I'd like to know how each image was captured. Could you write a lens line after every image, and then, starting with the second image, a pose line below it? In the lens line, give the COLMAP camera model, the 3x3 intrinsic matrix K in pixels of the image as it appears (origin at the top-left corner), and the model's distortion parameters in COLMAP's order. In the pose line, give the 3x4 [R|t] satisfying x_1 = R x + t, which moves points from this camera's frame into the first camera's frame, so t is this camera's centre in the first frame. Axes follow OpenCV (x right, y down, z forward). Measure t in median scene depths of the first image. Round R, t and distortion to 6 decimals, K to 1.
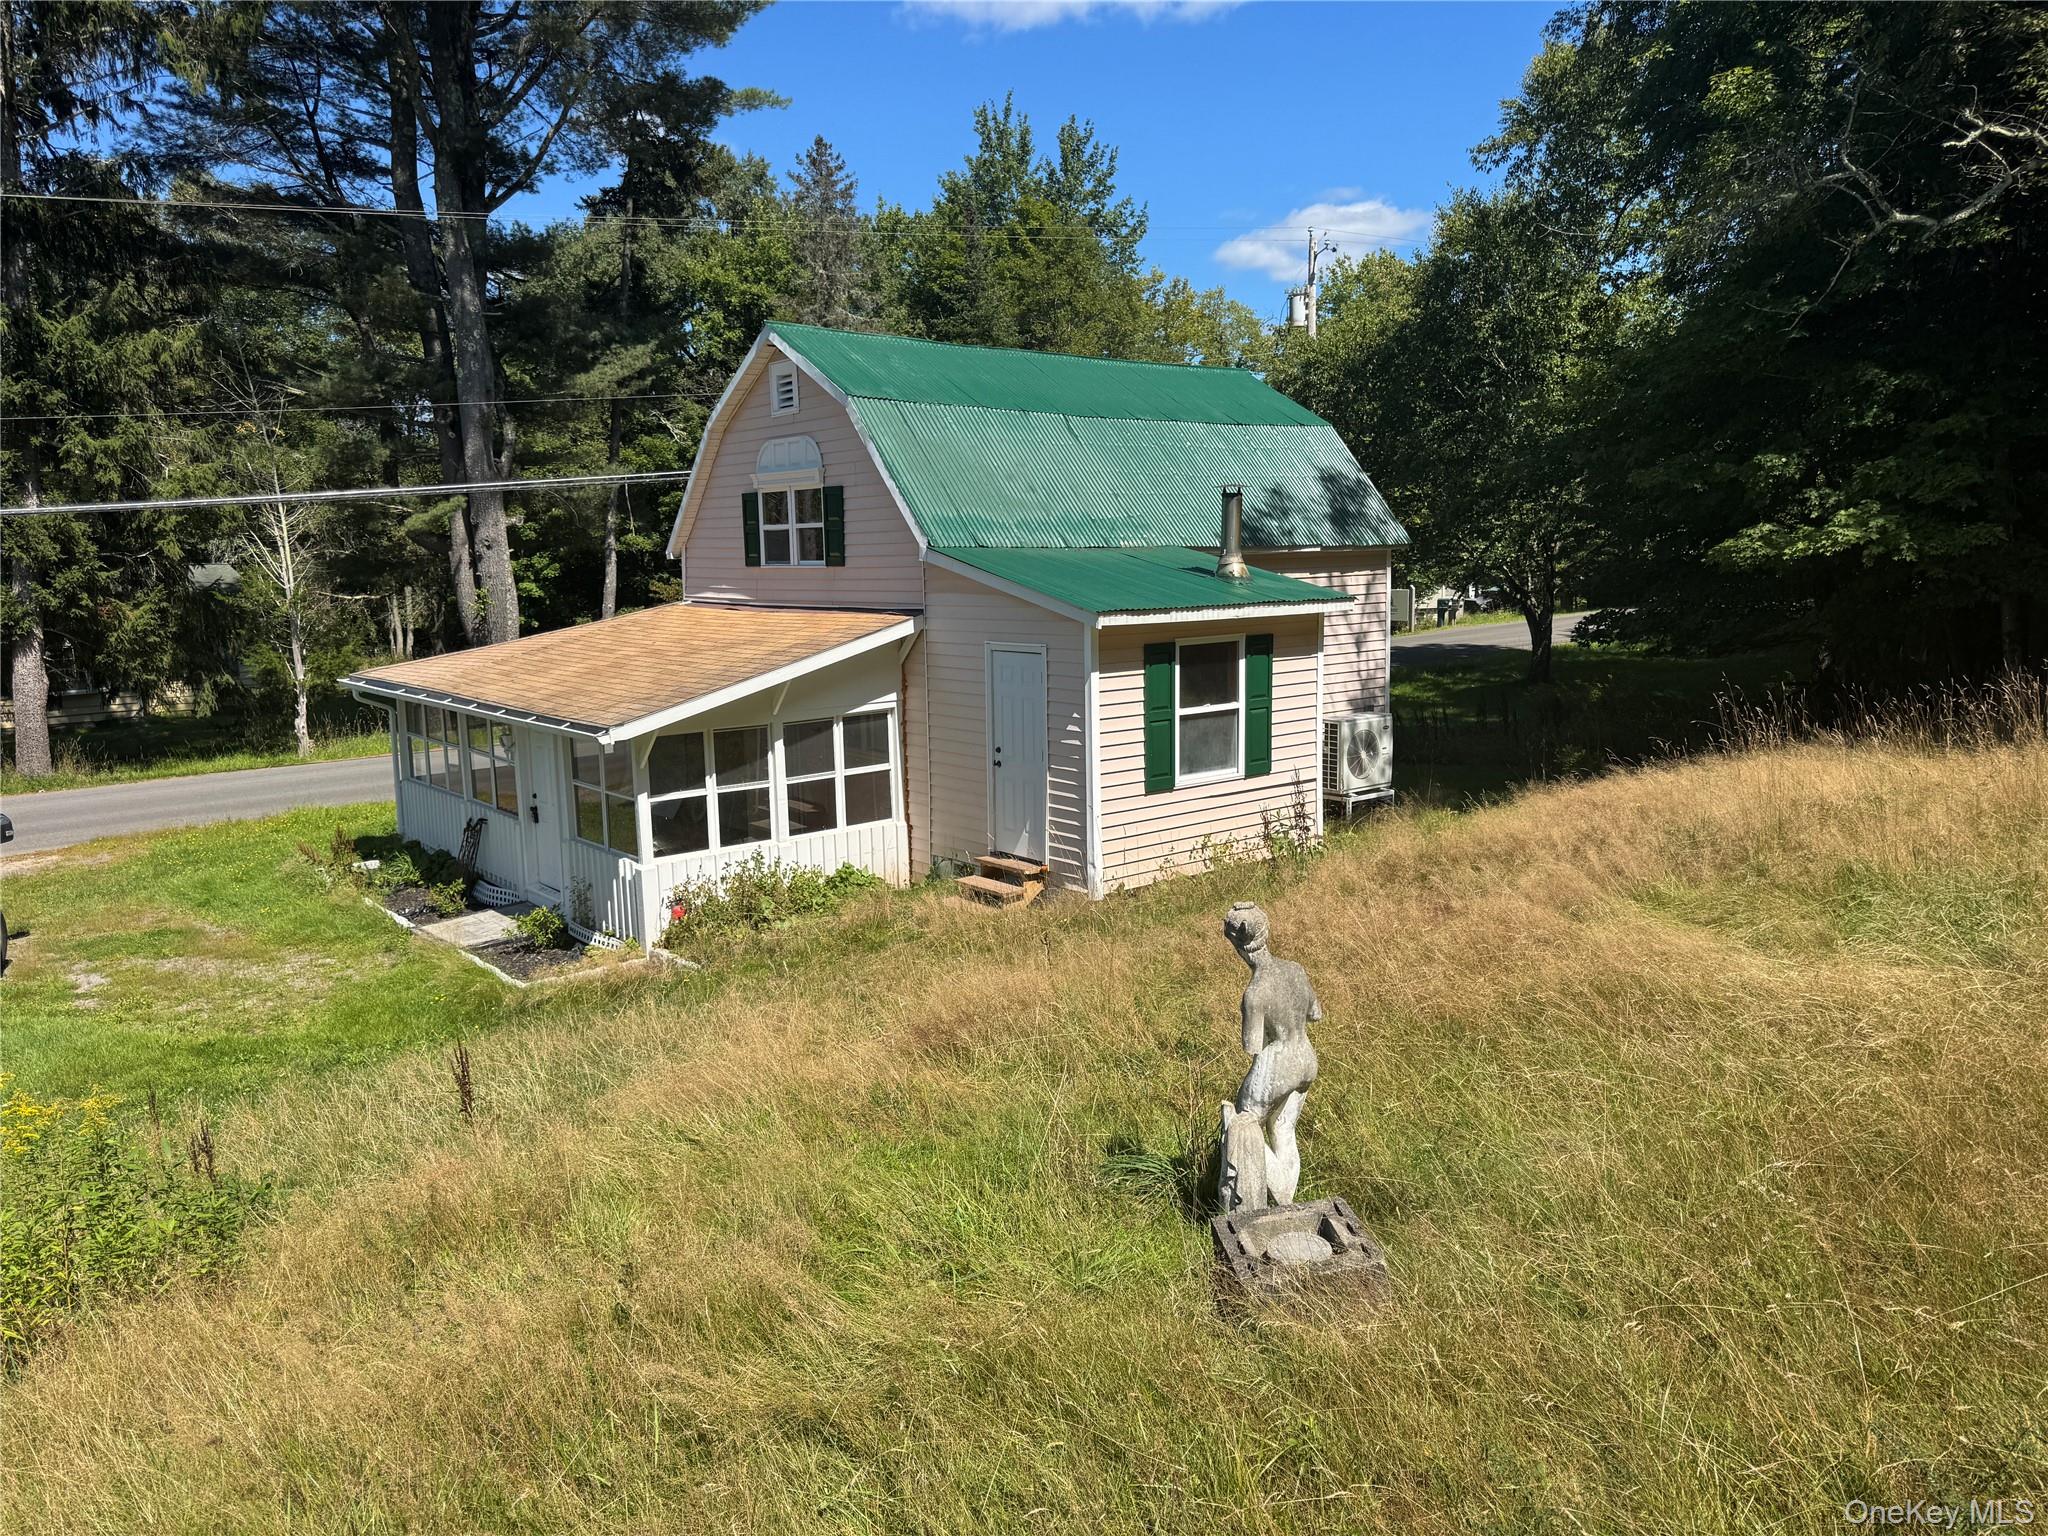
lens RADIAL K [[1445.5, 0, 1024.0], [0, 1445.5, 768.0], [0, 0, 1]] dist [0.001151, -0.008495]
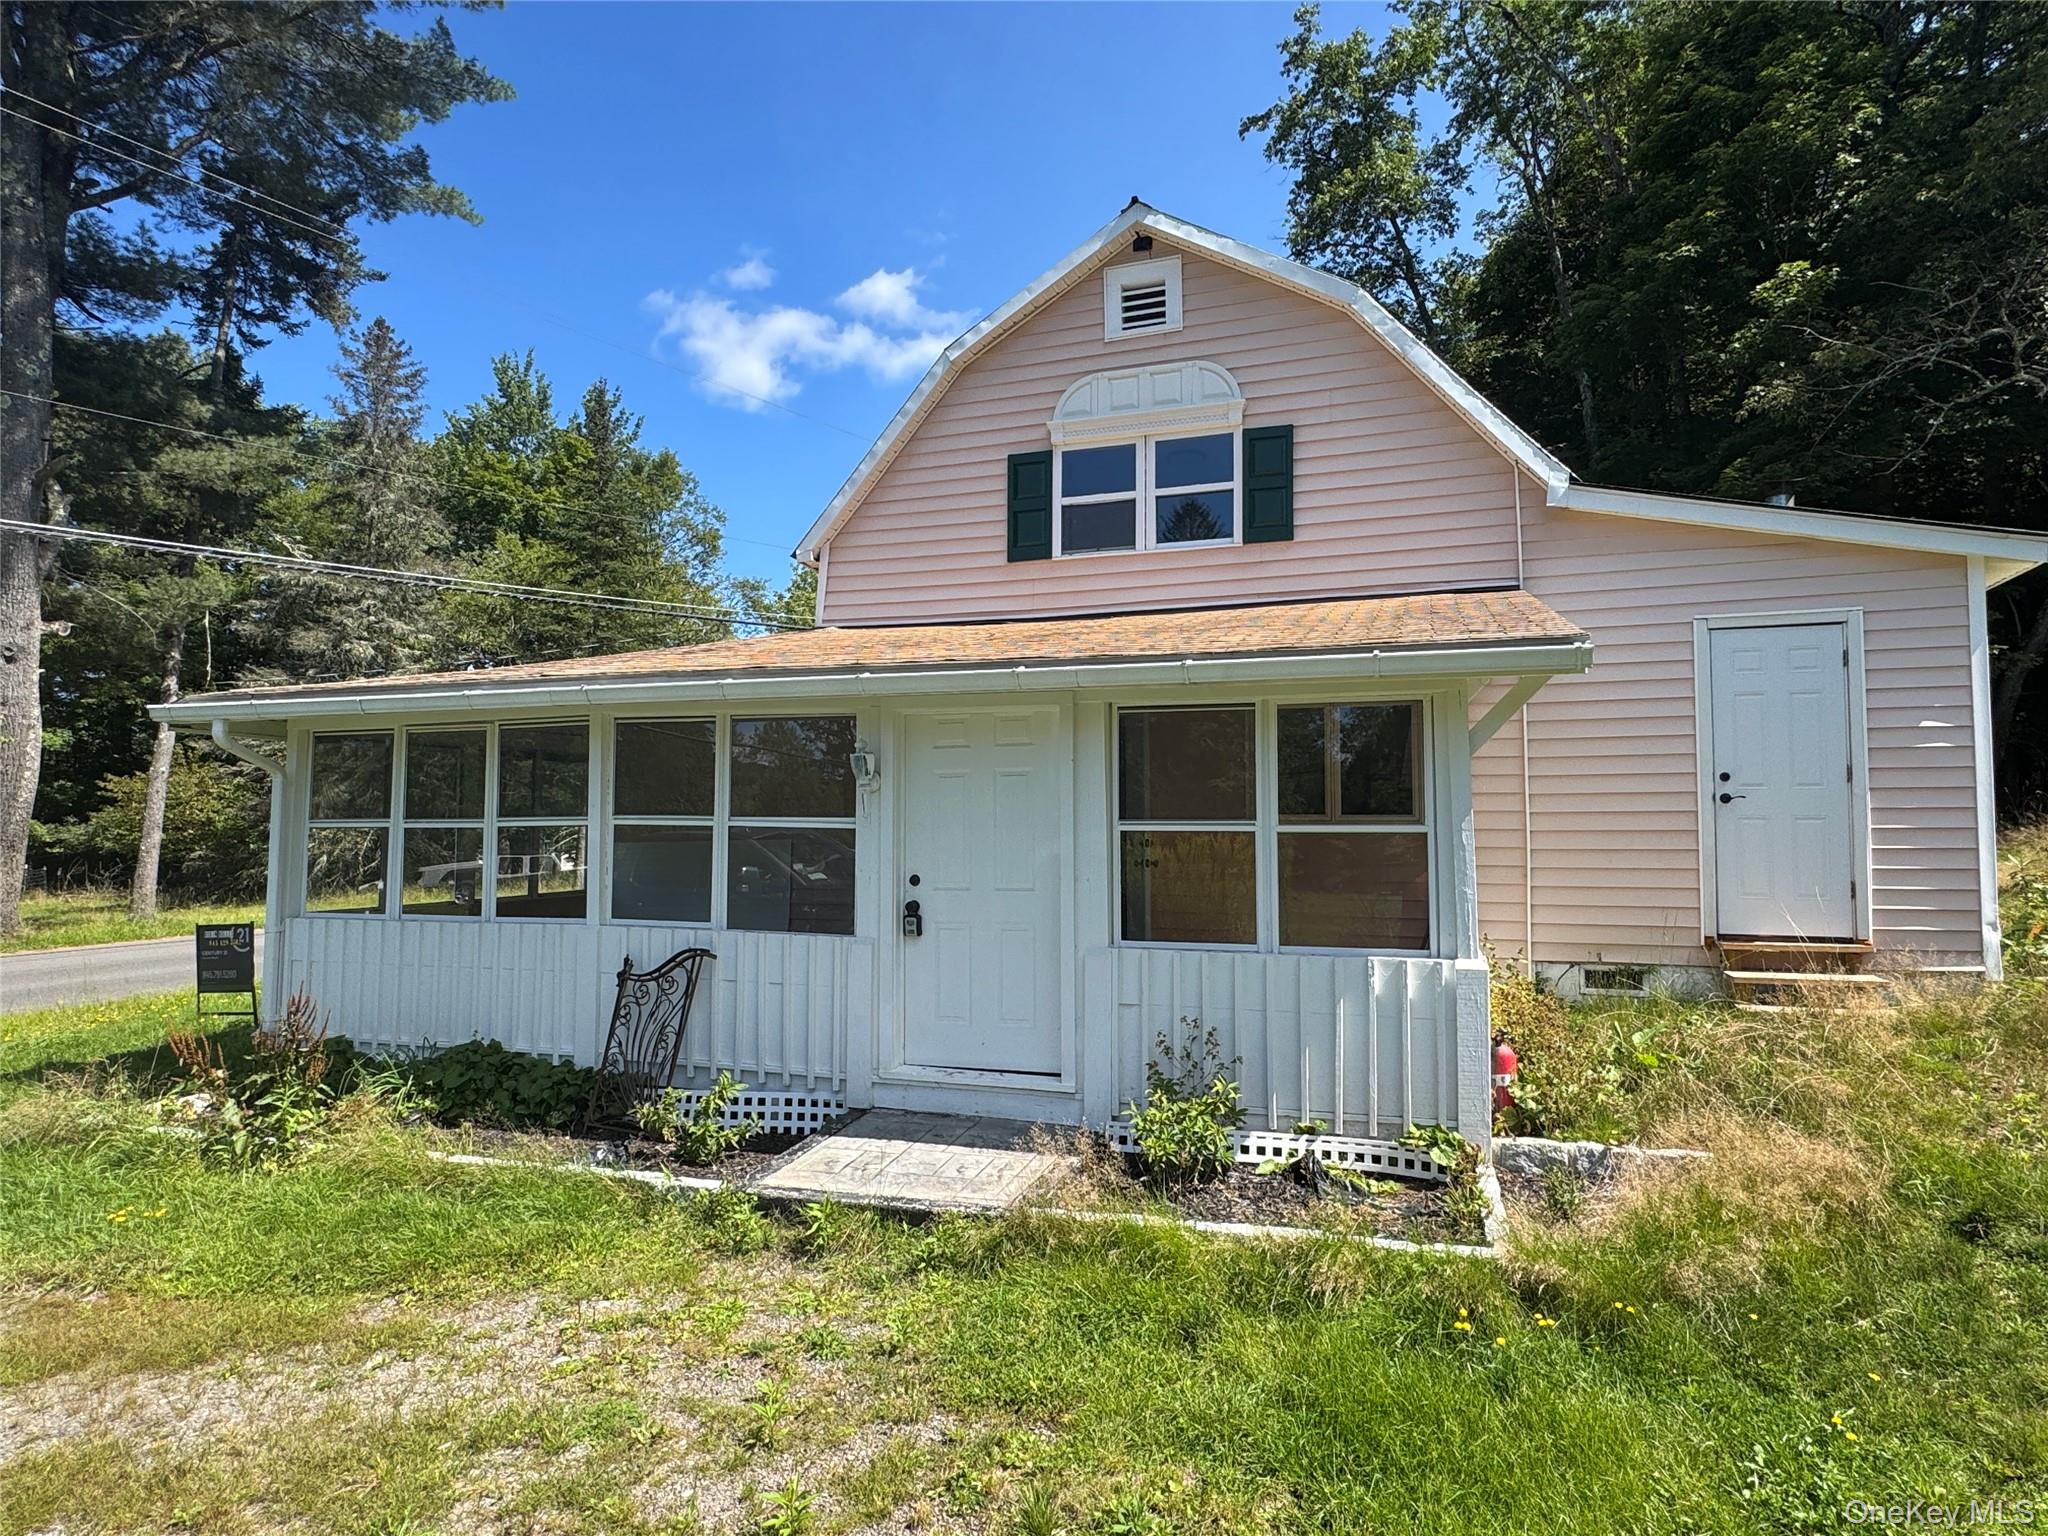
lens RADIAL K [[1171.6, 0, 1024.0], [0, 1171.6, 768.0], [0, 0, 1]] dist [-0.000092, -0.001172]
pose [[0.853188, 0.051890, 0.519016, -0.524552], [0.057545, 0.979601, -0.192534, 0.062845], [-0.518419, 0.194135, 0.832798, 0.656692]]
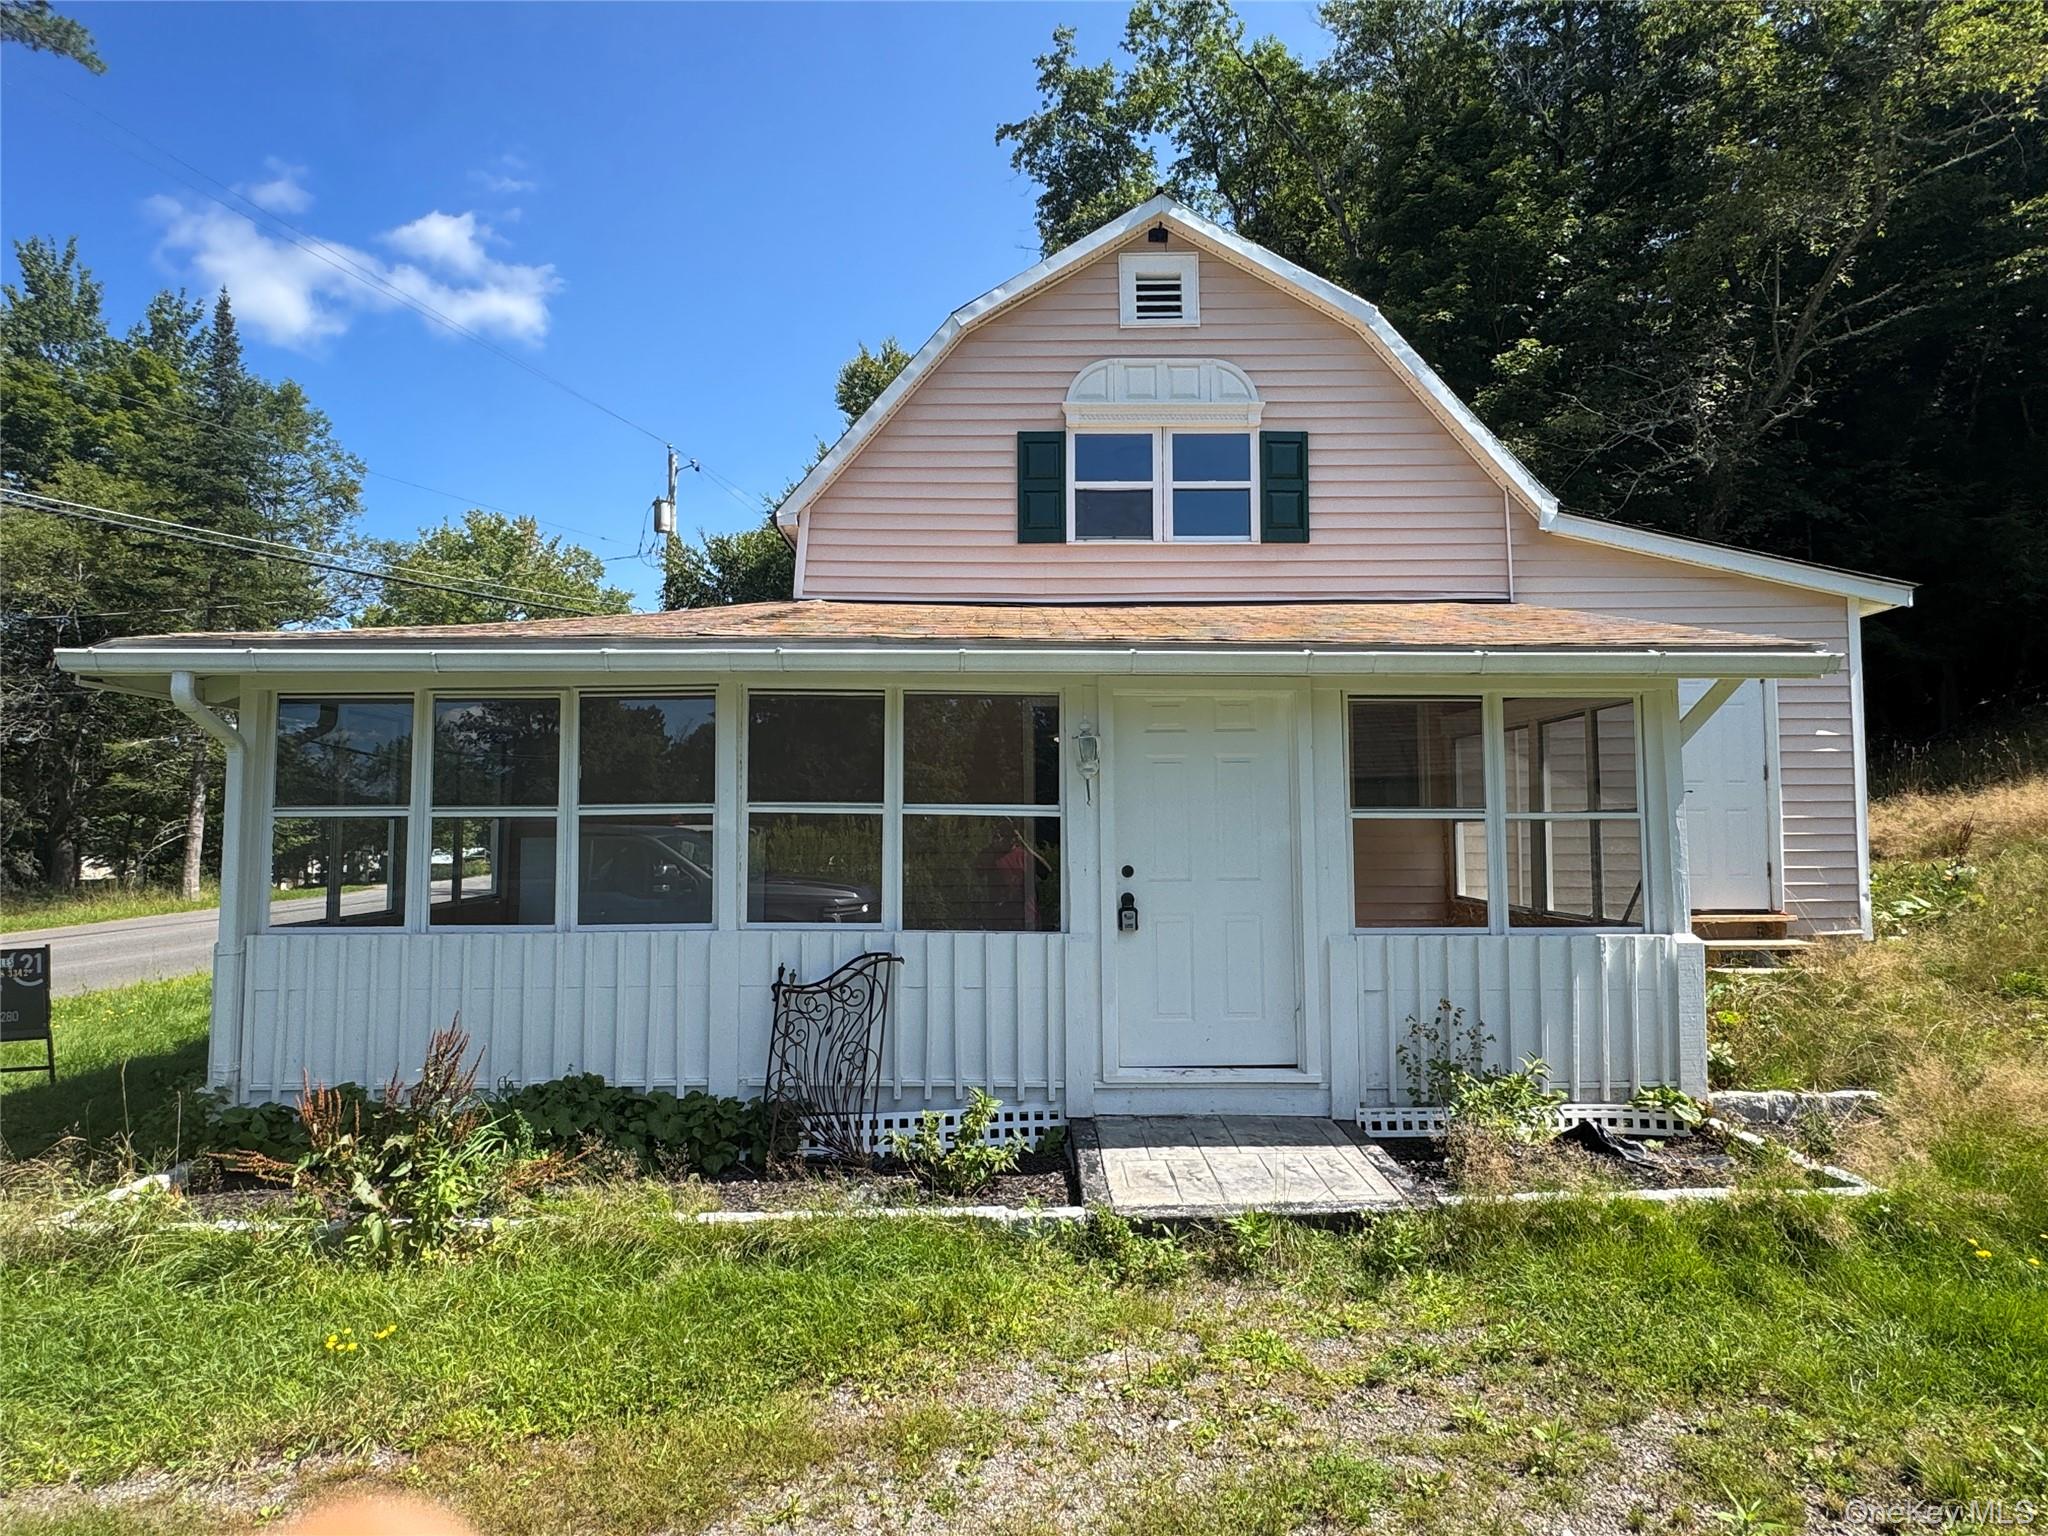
lens RADIAL K [[1171.6, 0, 1024.0], [0, 1171.6, 768.0], [0, 0, 1]] dist [-0.000092, -0.001172]
pose [[0.636446, 0.062159, 0.768812, -0.662062], [0.103023, 0.980966, -0.164598, 0.047037], [-0.764410, 0.183963, 0.617928, 0.804388]]
